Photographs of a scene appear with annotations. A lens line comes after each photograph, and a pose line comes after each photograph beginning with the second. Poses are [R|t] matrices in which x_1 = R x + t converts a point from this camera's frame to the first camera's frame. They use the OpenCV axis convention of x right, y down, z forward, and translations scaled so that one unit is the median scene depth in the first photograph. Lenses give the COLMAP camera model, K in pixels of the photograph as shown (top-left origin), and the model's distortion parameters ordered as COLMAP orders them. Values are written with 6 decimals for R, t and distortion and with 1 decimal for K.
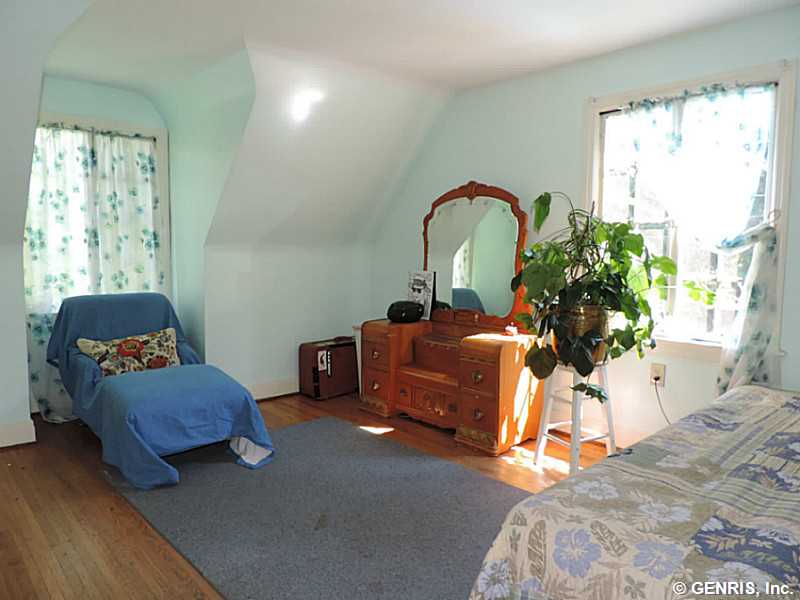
lens RADIAL K [[566.5, 0, 400.8], [0, 566.5, 301.7], [0, 0, 1]] dist [0.000800, 0.001190]
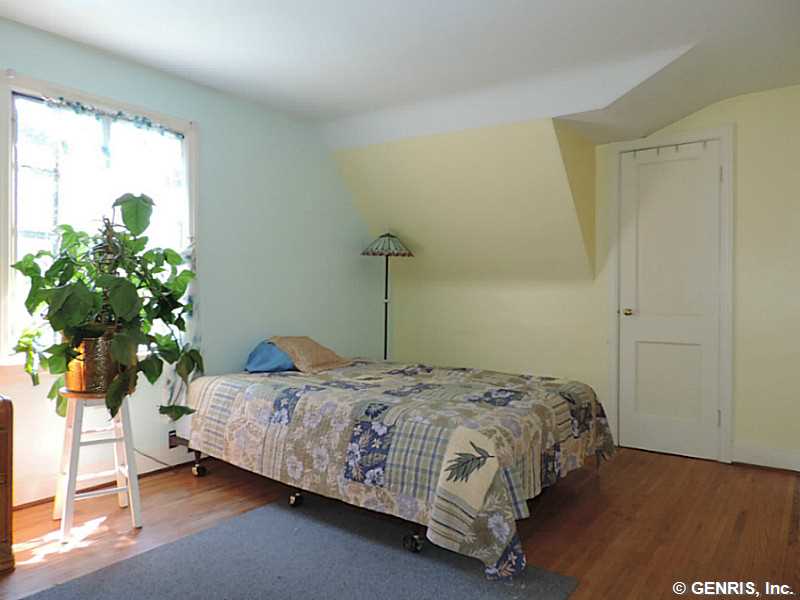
lens RADIAL K [[566.5, 0, 400.6], [0, 566.5, 295.4], [0, 0, 1]] dist [0.000800, 0.001190]
pose [[-0.163686, -0.021913, 0.986269, -0.592331], [0.078719, 0.996275, 0.035200, -0.034875], [-0.983367, 0.083400, -0.161352, 0.680321]]
